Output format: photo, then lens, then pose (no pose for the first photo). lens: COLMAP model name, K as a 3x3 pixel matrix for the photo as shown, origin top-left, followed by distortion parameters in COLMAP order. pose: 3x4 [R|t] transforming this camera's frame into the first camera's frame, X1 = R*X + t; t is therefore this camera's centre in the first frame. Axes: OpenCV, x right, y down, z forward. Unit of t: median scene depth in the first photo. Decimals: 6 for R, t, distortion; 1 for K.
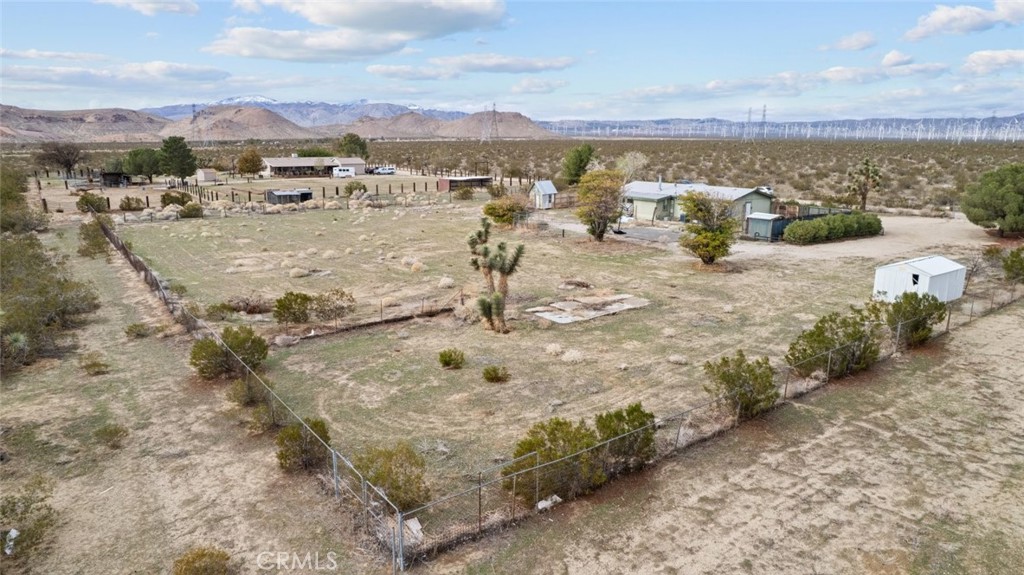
lens RADIAL K [[655.1, 0, 507.5], [0, 655.1, 283.7], [0, 0, 1]] dist [-0.073388, 0.063891]
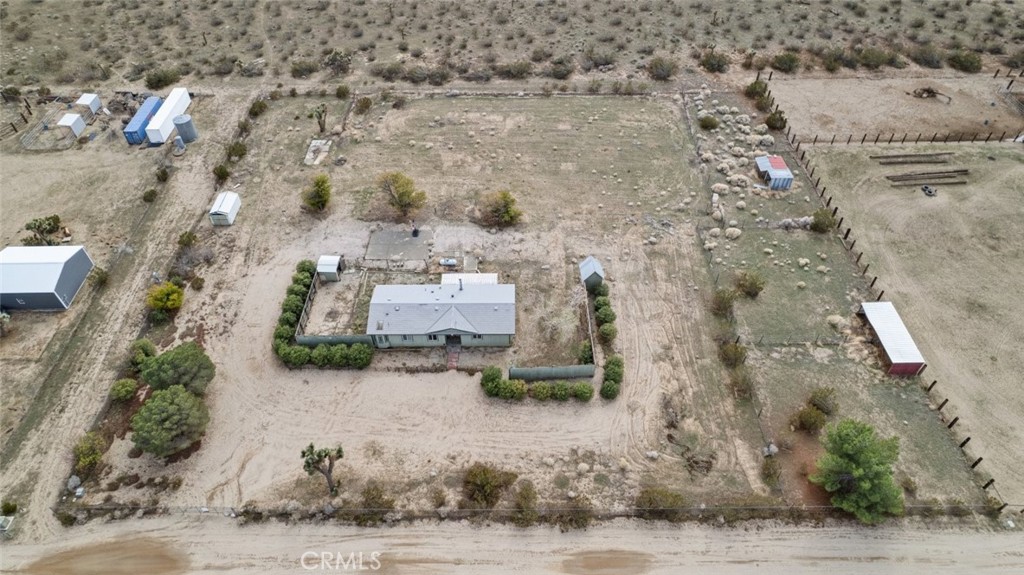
lens RADIAL K [[655.1, 0, 512.5], [0, 655.1, 289.5], [0, 0, 1]] dist [-0.073388, 0.063891]
pose [[-0.587192, 0.586463, -0.557912, 2.583714], [-0.166086, 0.587293, 0.792150, -3.321334], [0.792225, 0.557806, -0.247451, 4.407733]]
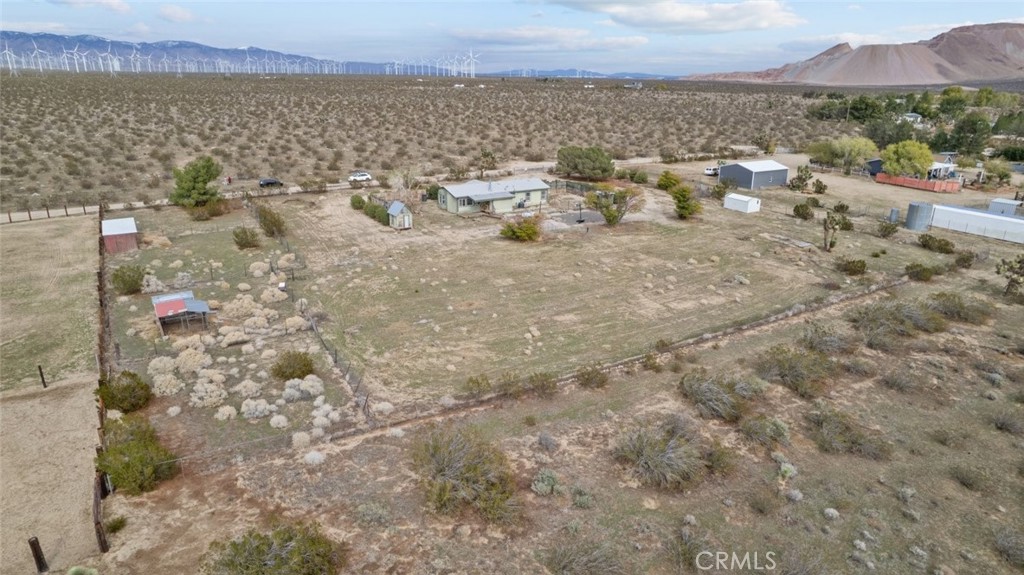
lens RADIAL K [[655.1, 0, 503.7], [0, 655.1, 287.0], [0, 0, 1]] dist [-0.073388, 0.063891]
pose [[0.107178, -0.316674, 0.942460, -3.672511], [0.207056, 0.934246, 0.290367, -1.140520], [-0.972441, 0.164021, 0.165700, 2.585138]]
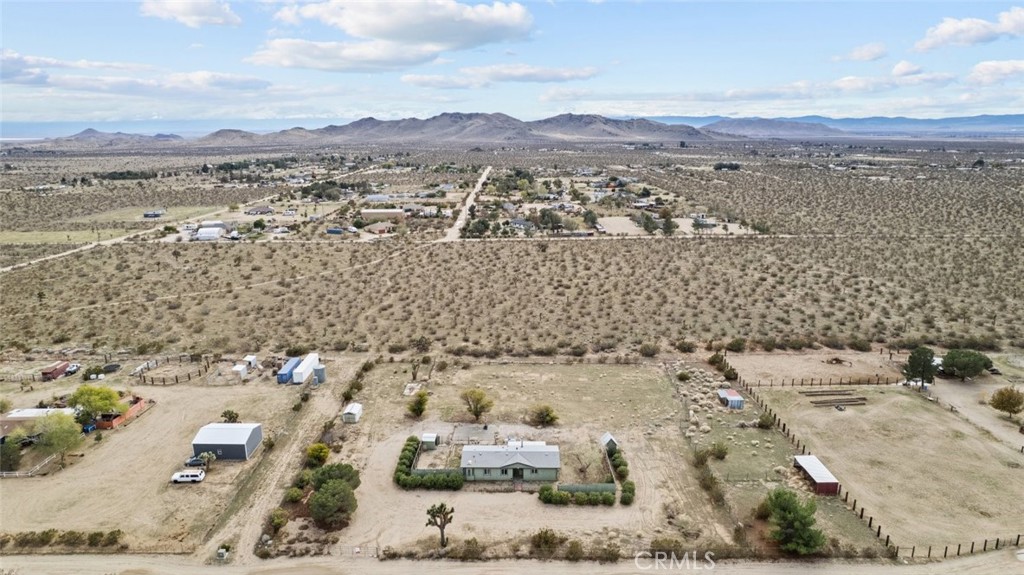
lens RADIAL K [[655.1, 0, 513.4], [0, 655.1, 289.6], [0, 0, 1]] dist [-0.073388, 0.063891]
pose [[-0.595114, 0.196473, -0.779255, 4.654274], [-0.170632, 0.916654, 0.361427, -3.518823], [0.785318, 0.348056, -0.511989, 5.503128]]
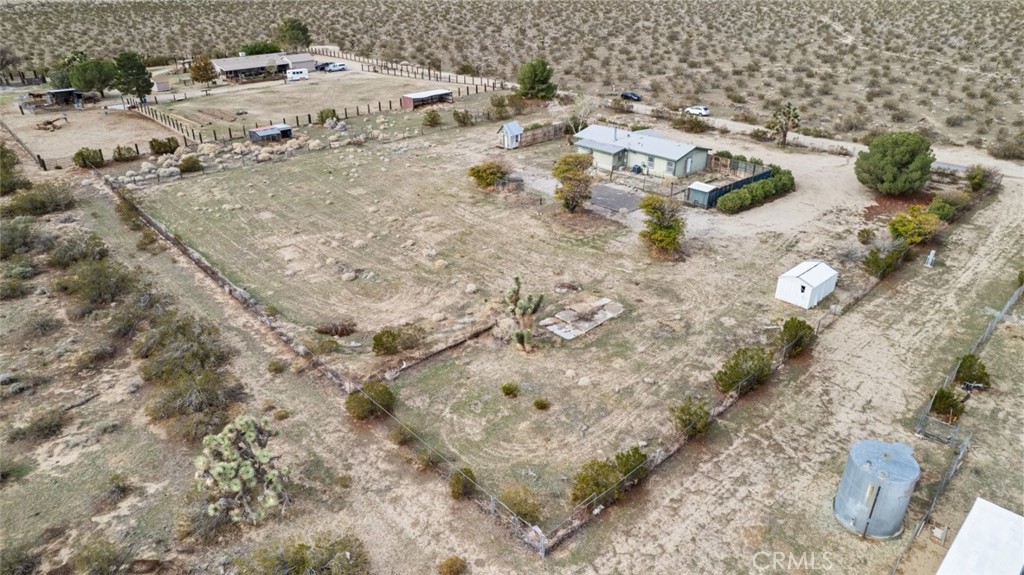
lens RADIAL K [[655.1, 0, 506.9], [0, 655.1, 286.2], [0, 0, 1]] dist [-0.073388, 0.063891]
pose [[0.994251, -0.052454, 0.093342, -0.264538], [0.028244, 0.969388, 0.243903, -0.597817], [-0.103278, -0.239865, 0.965297, -0.539575]]
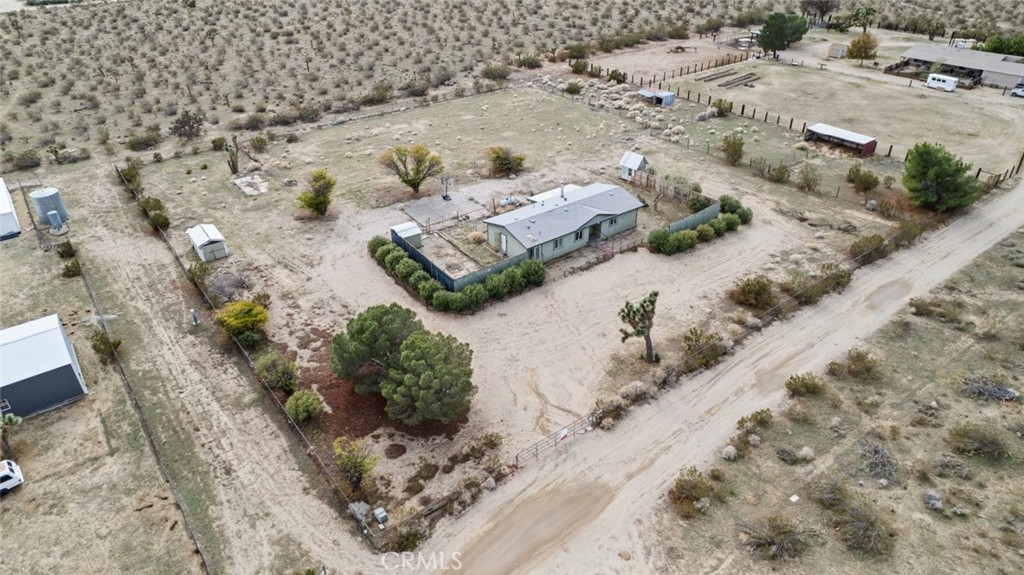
lens RADIAL K [[655.1, 0, 510.0], [0, 655.1, 284.5], [0, 0, 1]] dist [-0.073388, 0.063891]
pose [[0.018380, 0.528463, -0.848757, 3.875788], [-0.207127, 0.832498, 0.513854, -1.779649], [0.978141, 0.166356, 0.124760, 2.702526]]
